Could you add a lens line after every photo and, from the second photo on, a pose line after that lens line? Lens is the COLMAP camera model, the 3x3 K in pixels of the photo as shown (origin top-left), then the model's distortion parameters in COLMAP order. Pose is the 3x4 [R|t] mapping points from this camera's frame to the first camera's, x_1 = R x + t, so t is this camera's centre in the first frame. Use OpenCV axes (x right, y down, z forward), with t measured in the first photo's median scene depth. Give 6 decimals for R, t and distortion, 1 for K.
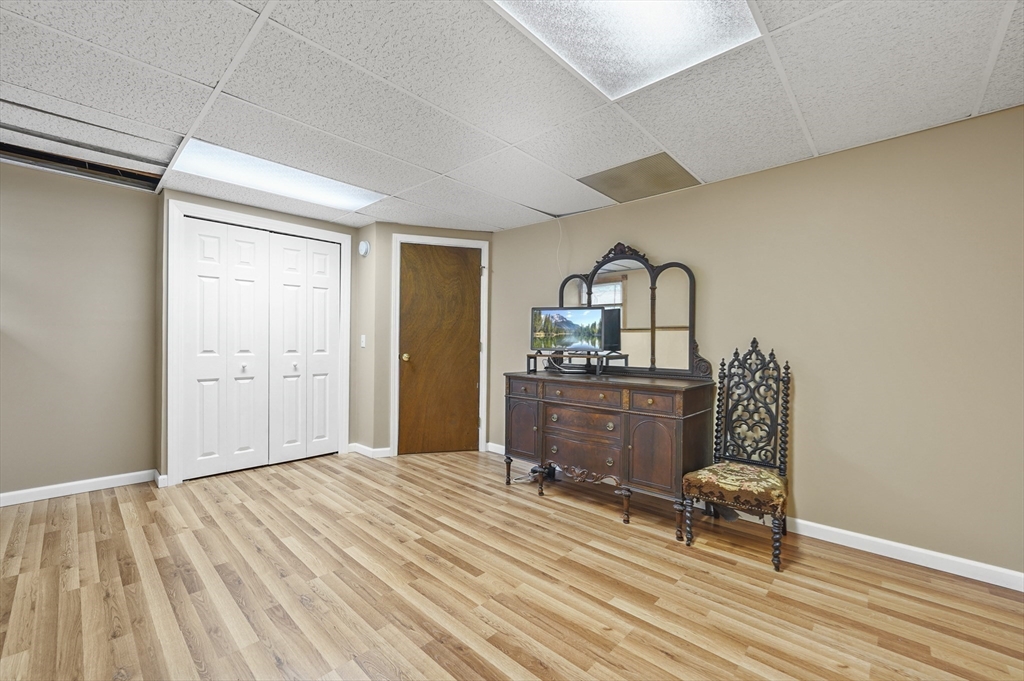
lens RADIAL K [[420.5, 0, 509.4], [0, 420.5, 344.5], [0, 0, 1]] dist [-0.010116, -0.001806]
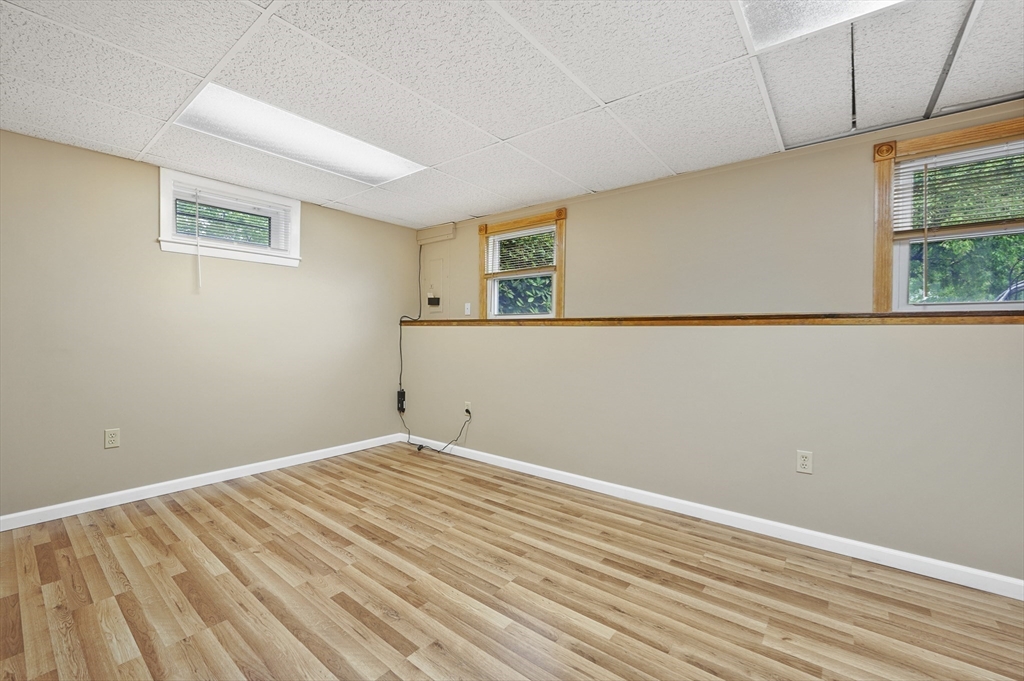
lens RADIAL K [[420.5, 0, 510.6], [0, 420.5, 336.8], [0, 0, 1]] dist [-0.010116, -0.001806]
pose [[-0.996438, -0.020301, -0.081846, -0.365204], [-0.021367, 0.999698, 0.012175, -0.024625], [0.081574, 0.013880, -0.996571, 1.961274]]
